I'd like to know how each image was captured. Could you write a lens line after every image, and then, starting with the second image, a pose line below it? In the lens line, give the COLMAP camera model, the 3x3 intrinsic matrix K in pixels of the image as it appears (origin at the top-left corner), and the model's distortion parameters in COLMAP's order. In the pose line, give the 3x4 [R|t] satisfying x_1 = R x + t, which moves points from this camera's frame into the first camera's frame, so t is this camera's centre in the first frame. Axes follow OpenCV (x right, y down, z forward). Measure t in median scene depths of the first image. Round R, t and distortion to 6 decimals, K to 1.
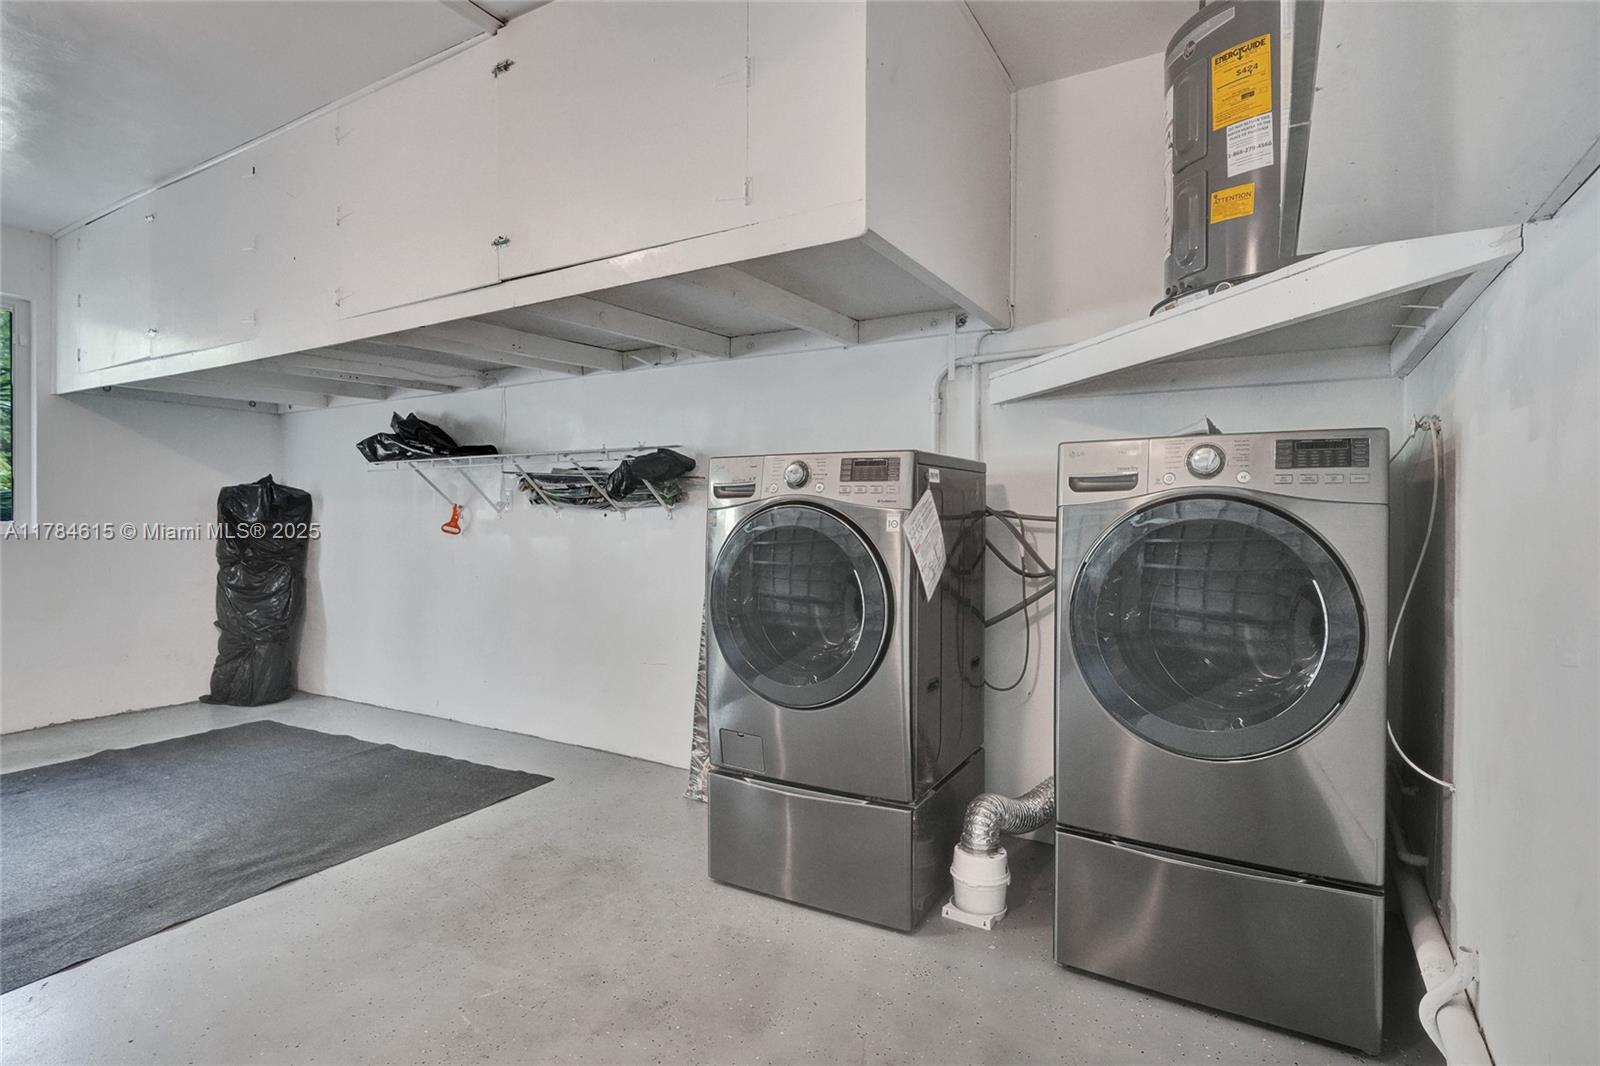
lens RADIAL K [[810.2, 0, 794.6], [0, 810.2, 527.6], [0, 0, 1]] dist [-0.004213, -0.001085]
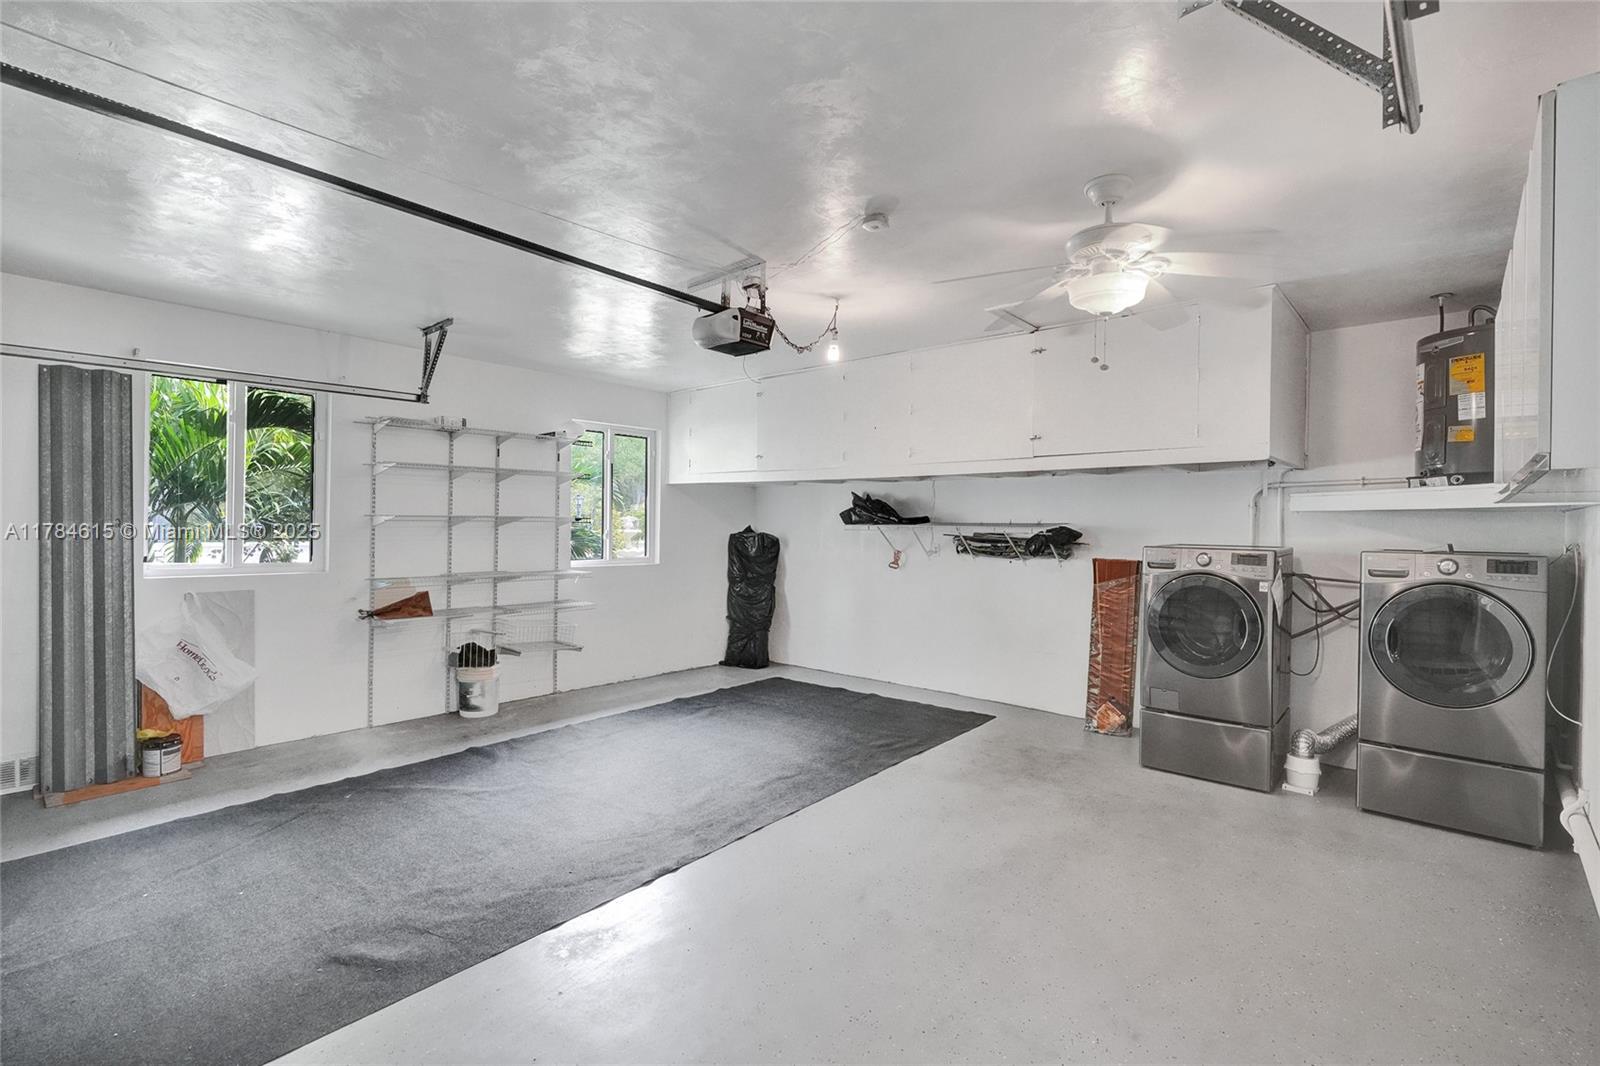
lens RADIAL K [[726.3, 0, 808.3], [0, 726.3, 530.2], [0, 0, 1]] dist [-0.009395, 0.002104]
pose [[0.980883, 0.008484, -0.194414, -0.513191], [-0.009326, 0.999951, -0.003420, -0.104207], [0.194375, 0.005167, 0.980914, -0.788416]]
